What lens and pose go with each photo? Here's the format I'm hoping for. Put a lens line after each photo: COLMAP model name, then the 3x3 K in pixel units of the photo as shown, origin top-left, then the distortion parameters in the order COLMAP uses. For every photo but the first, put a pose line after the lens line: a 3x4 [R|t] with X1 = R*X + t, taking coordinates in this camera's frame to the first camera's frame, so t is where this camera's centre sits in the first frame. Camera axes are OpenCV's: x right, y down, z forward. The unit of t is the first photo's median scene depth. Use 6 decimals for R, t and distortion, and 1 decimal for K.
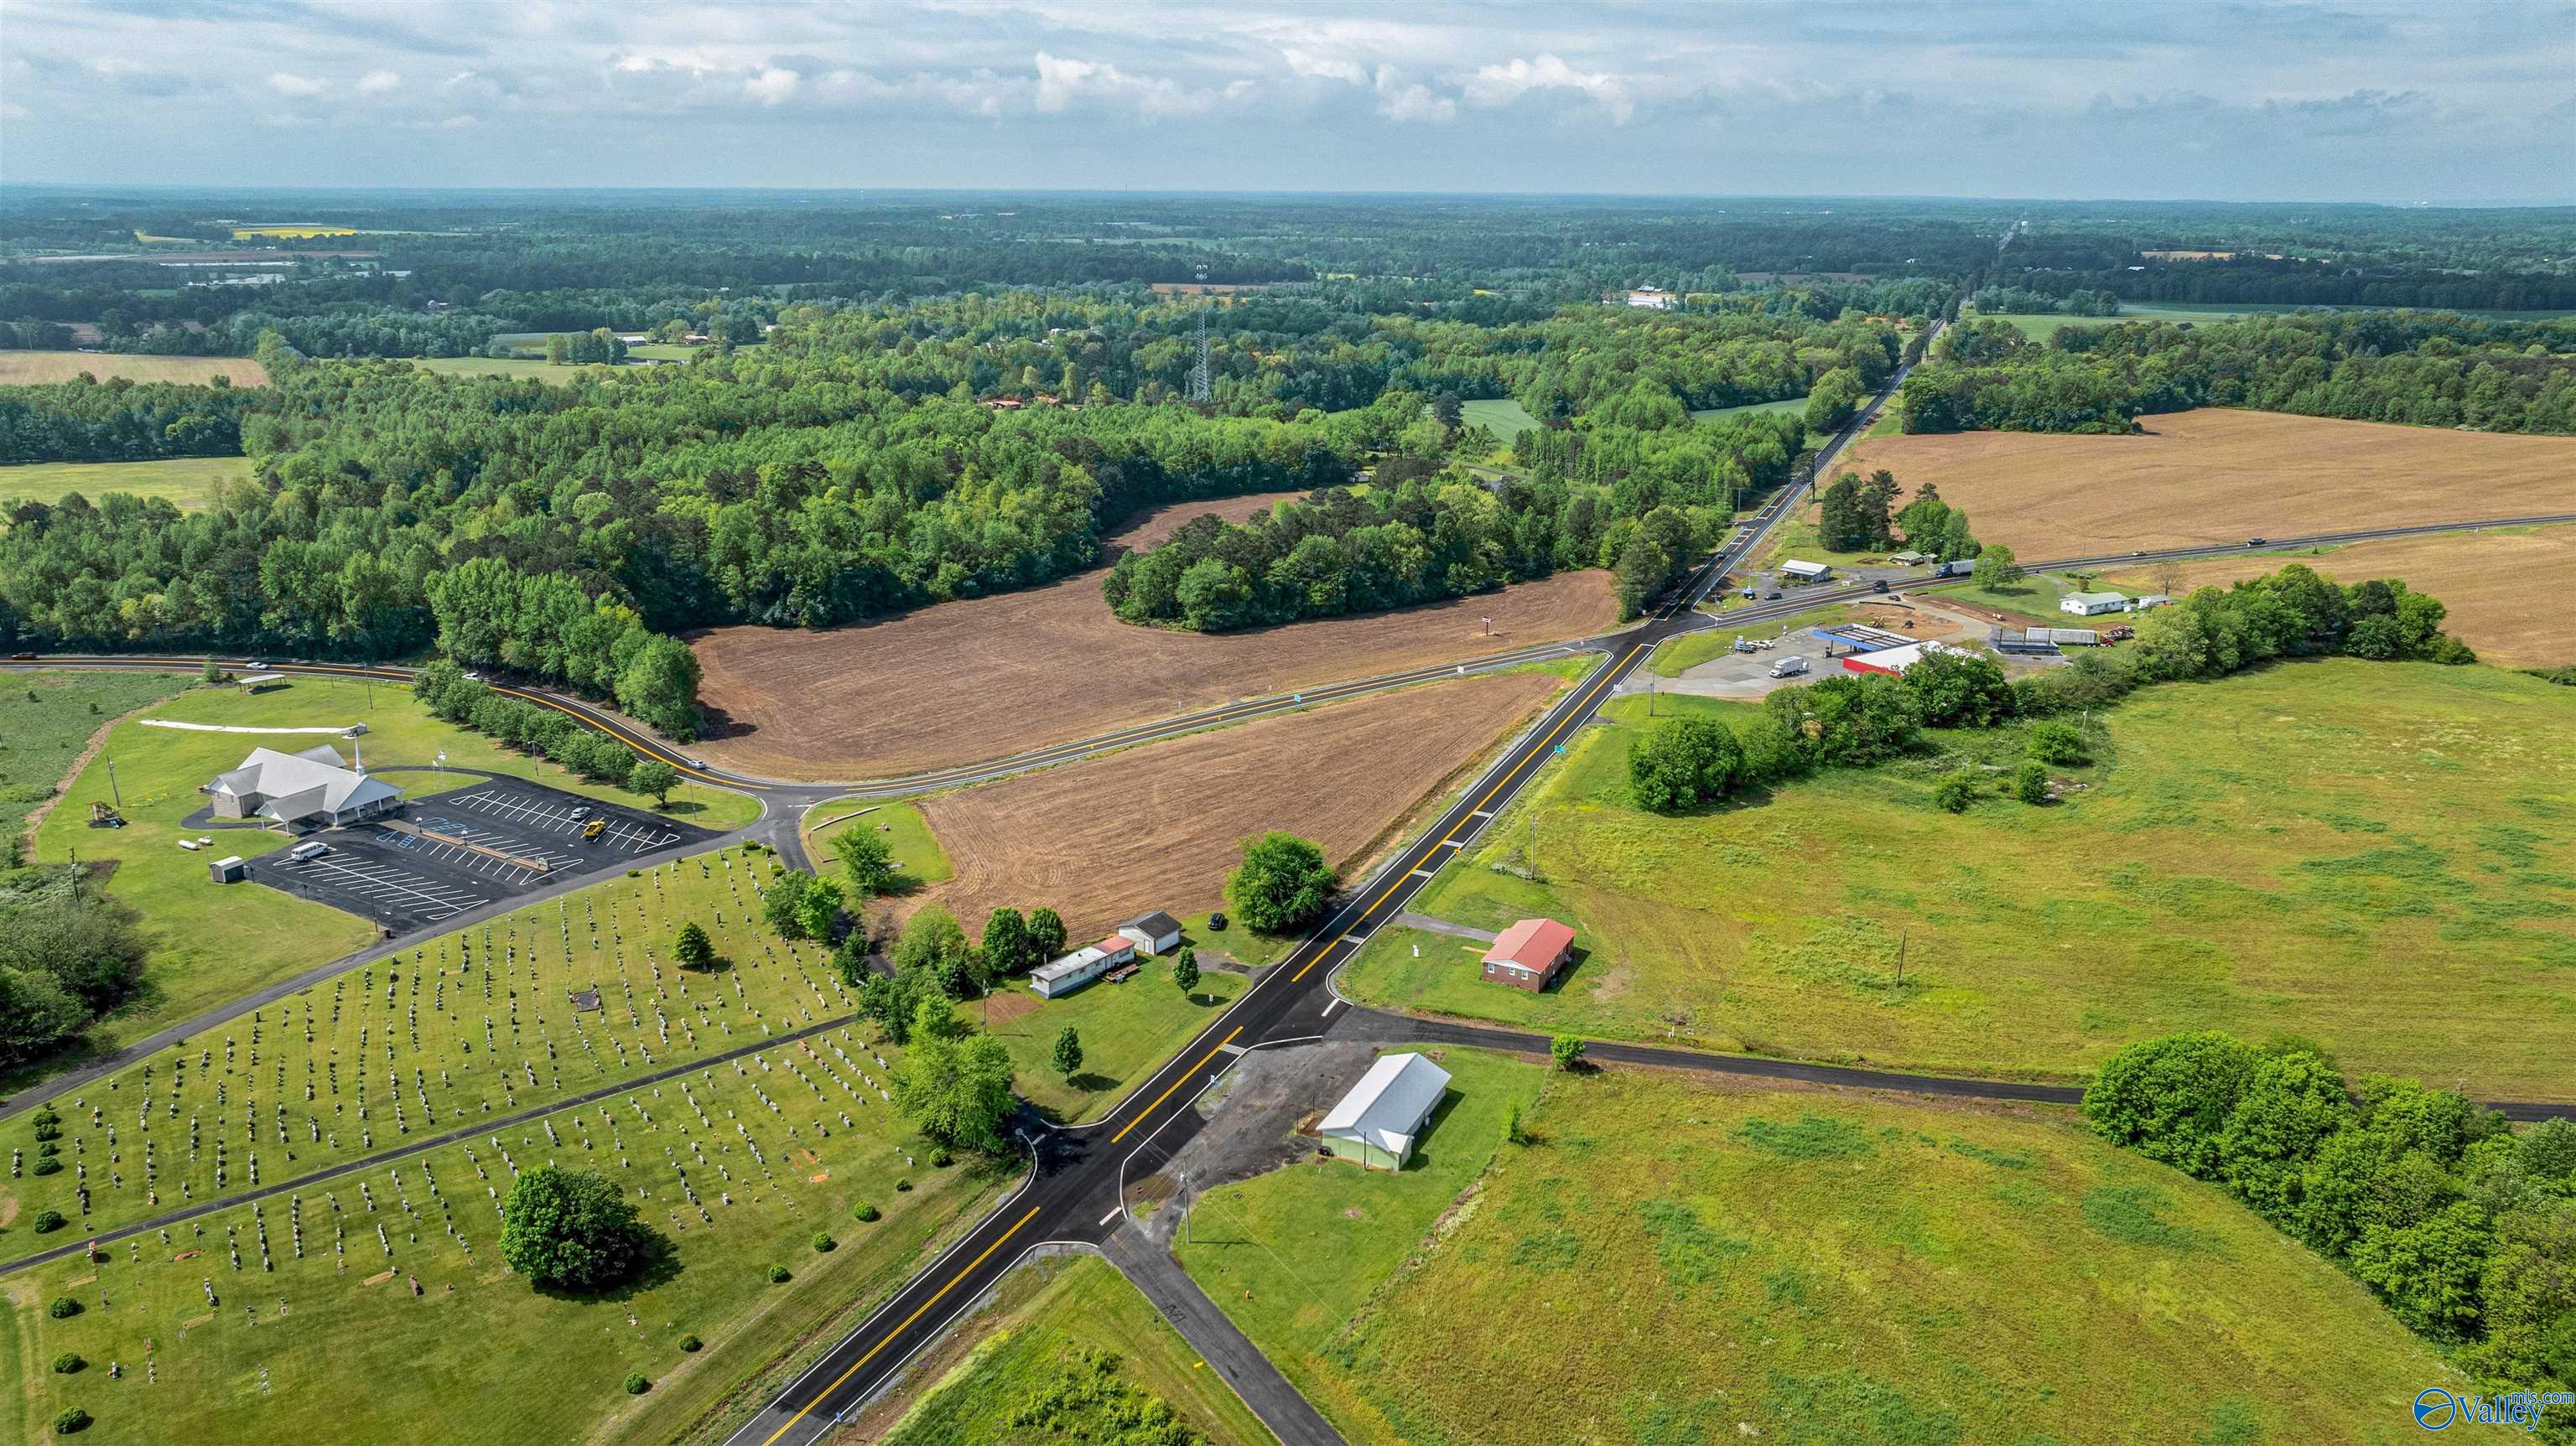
lens RADIAL K [[1763.9, 0, 1288.0], [0, 1763.9, 723.0], [0, 0, 1]] dist [-0.006179, -0.002954]
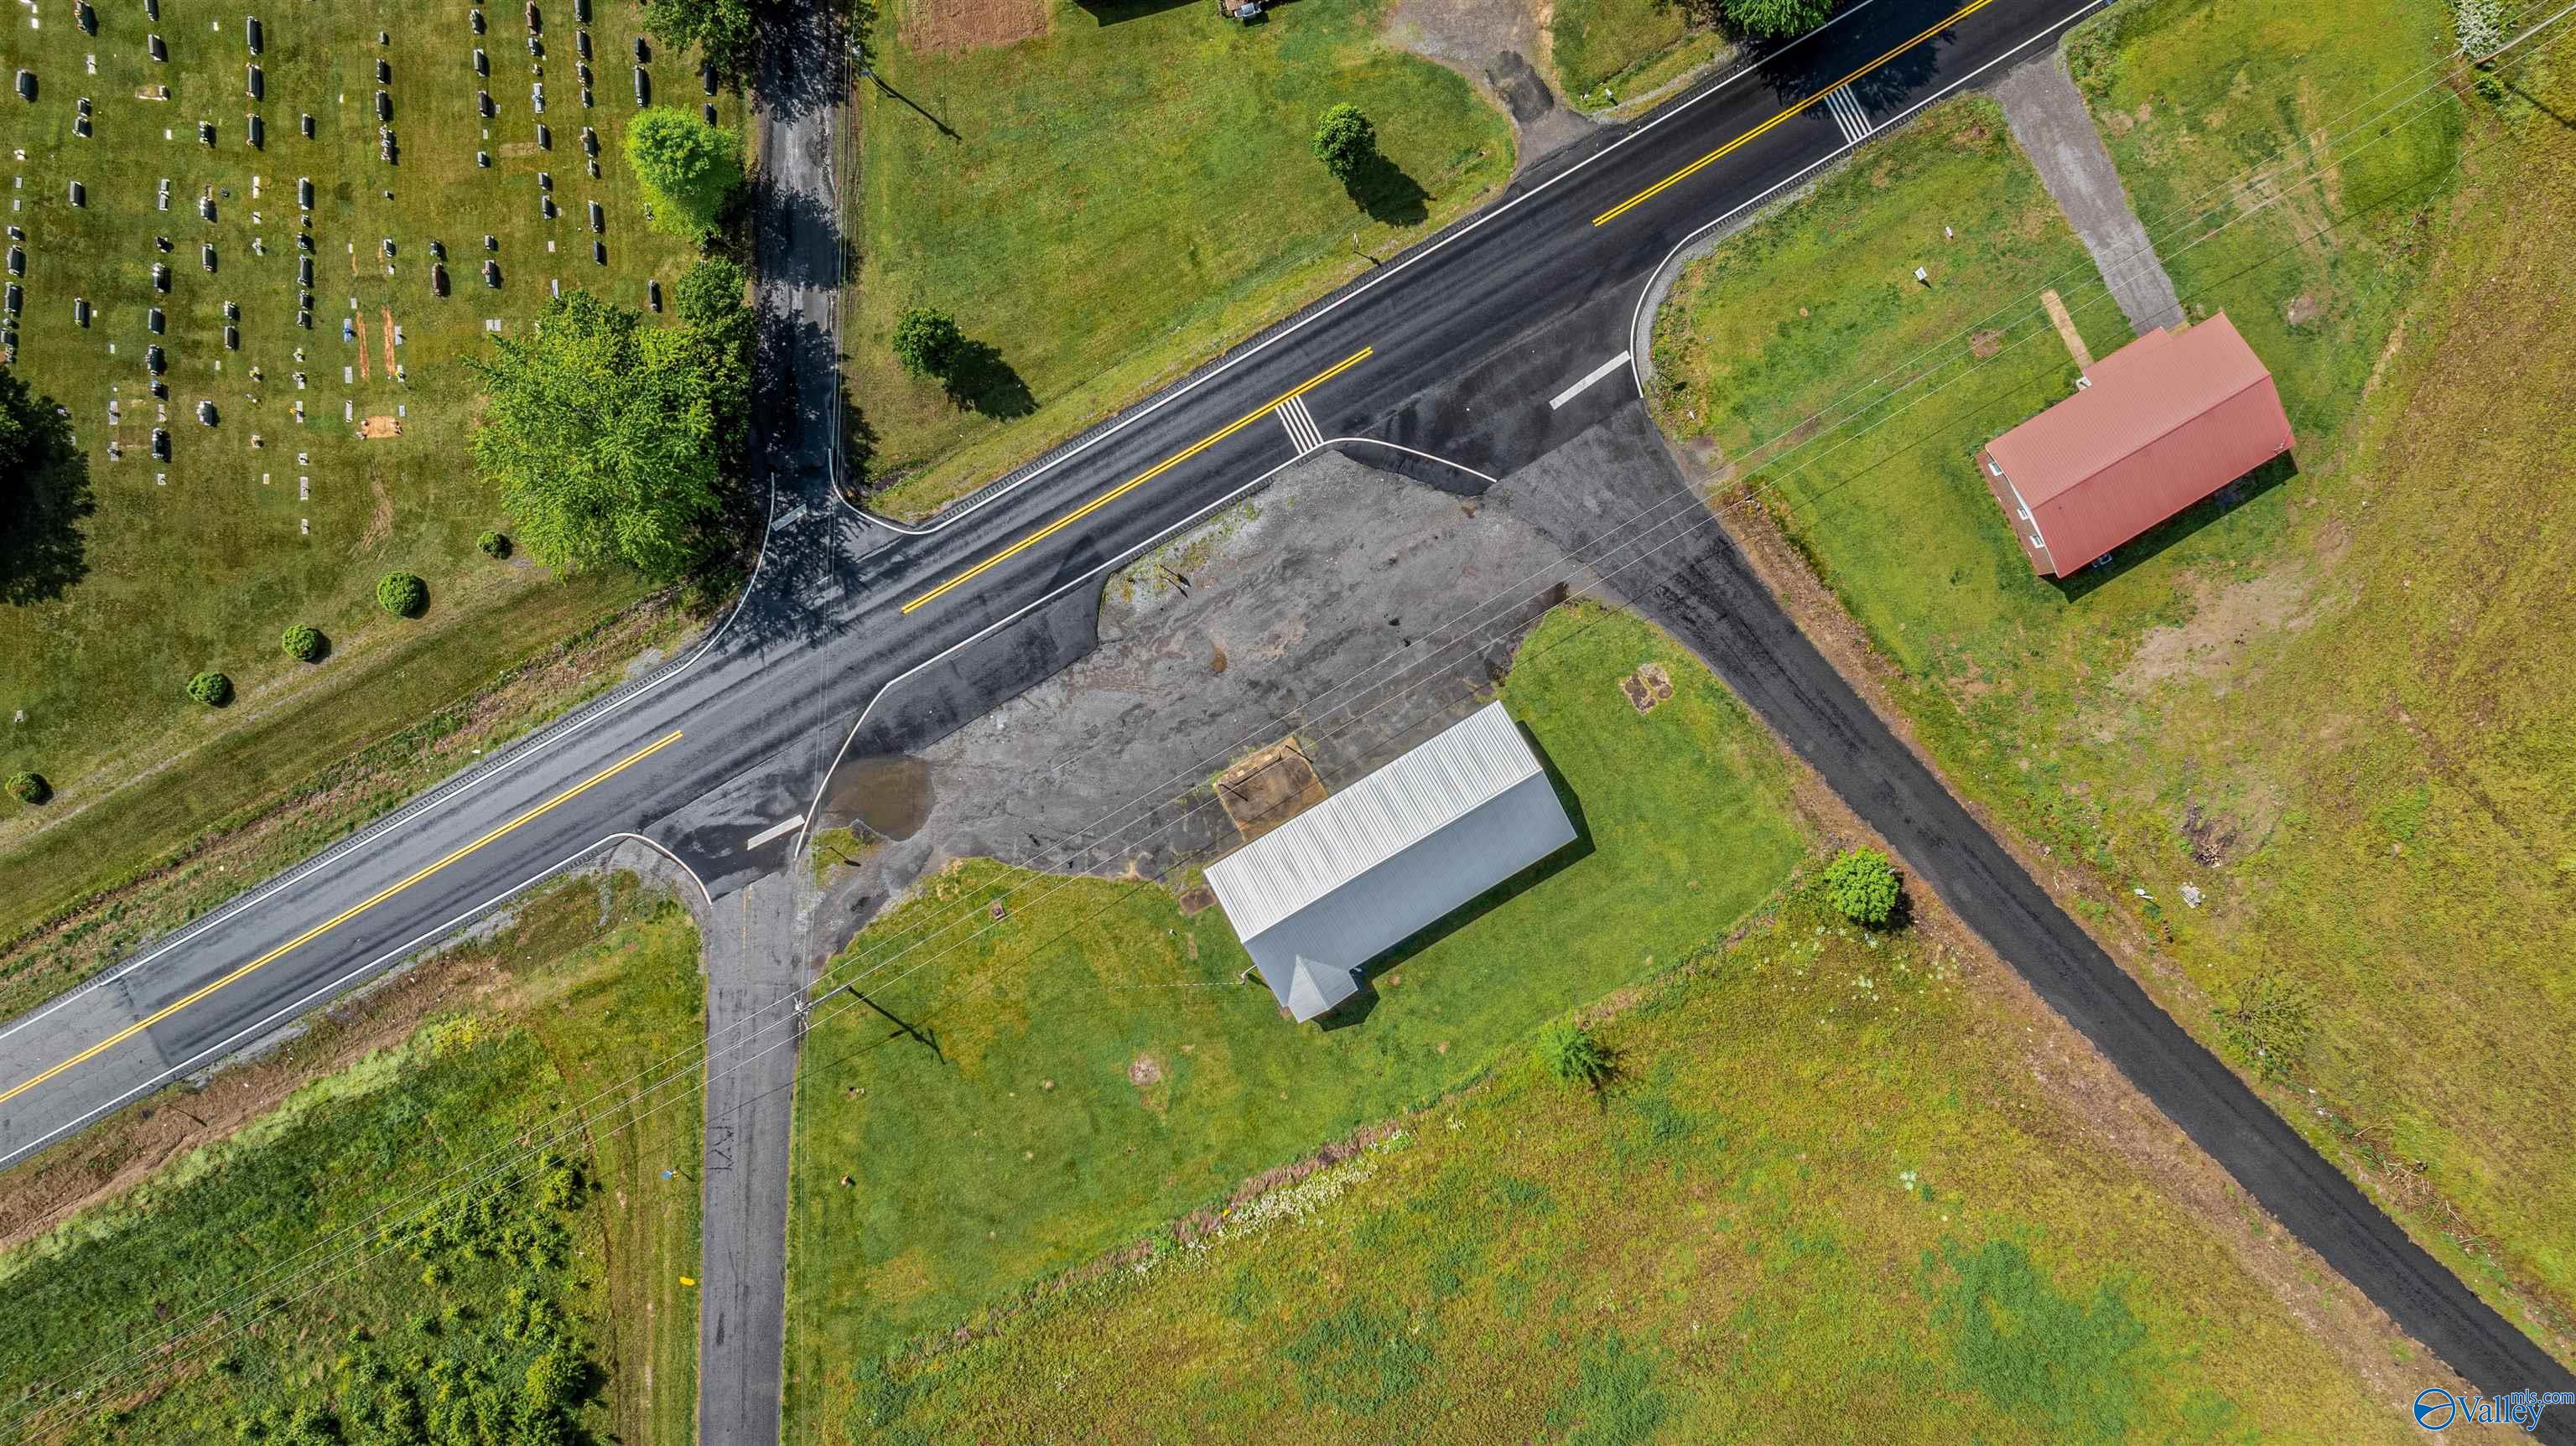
lens RADIAL K [[1858.9, 0, 1288.0], [0, 1858.9, 723.0], [0, 0, 1]] dist [0.003313, 0.000693]
pose [[0.825623, 0.563922, -0.018371, 0.020158], [-0.154990, 0.257983, 0.953637, -0.271674], [0.542517, -0.784497, 0.300399, 0.826288]]
